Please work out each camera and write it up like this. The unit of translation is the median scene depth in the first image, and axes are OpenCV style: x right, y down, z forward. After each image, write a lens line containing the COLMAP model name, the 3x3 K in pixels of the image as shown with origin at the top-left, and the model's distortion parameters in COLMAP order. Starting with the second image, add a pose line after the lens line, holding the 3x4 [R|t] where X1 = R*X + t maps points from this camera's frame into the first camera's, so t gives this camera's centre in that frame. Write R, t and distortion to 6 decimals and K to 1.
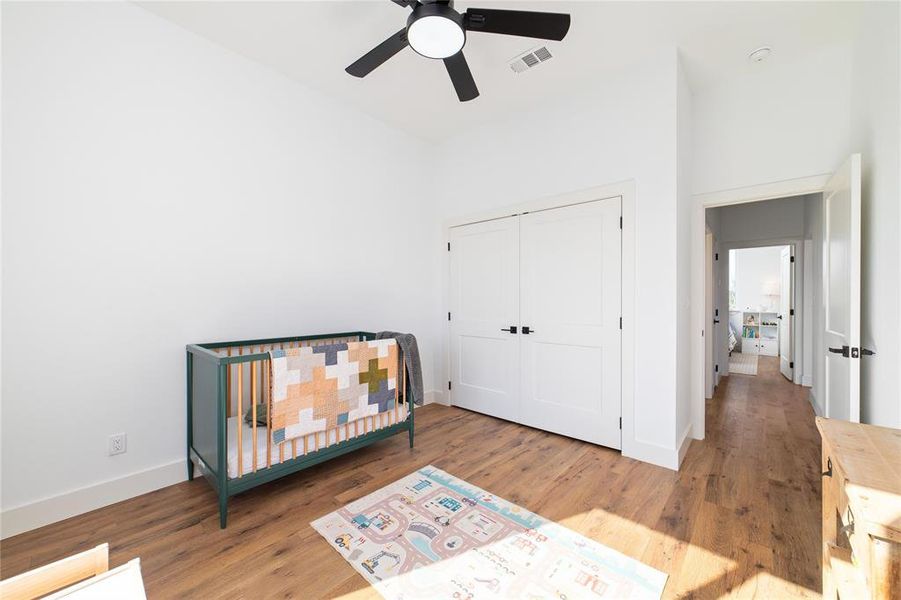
lens RADIAL K [[342.9, 0, 455.7], [0, 342.9, 295.2], [0, 0, 1]] dist [-0.000328, 0.000093]
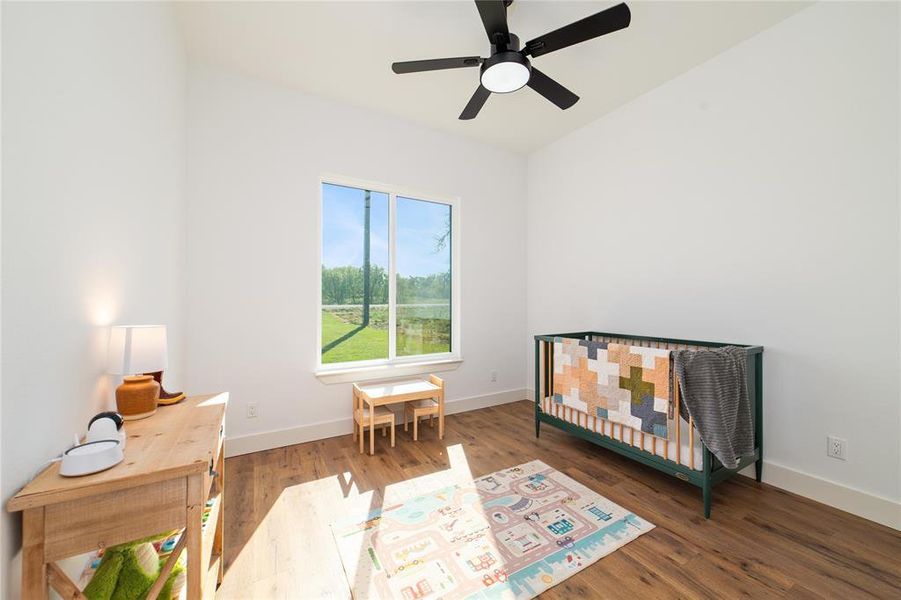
lens RADIAL K [[342.9, 0, 455.7], [0, 342.9, 295.2], [0, 0, 1]] dist [-0.000328, 0.000093]
pose [[-0.313540, -0.019703, -0.949371, 0.859356], [0.015974, 0.999534, -0.026019, 0.016281], [0.949441, -0.023324, -0.313079, 0.943331]]
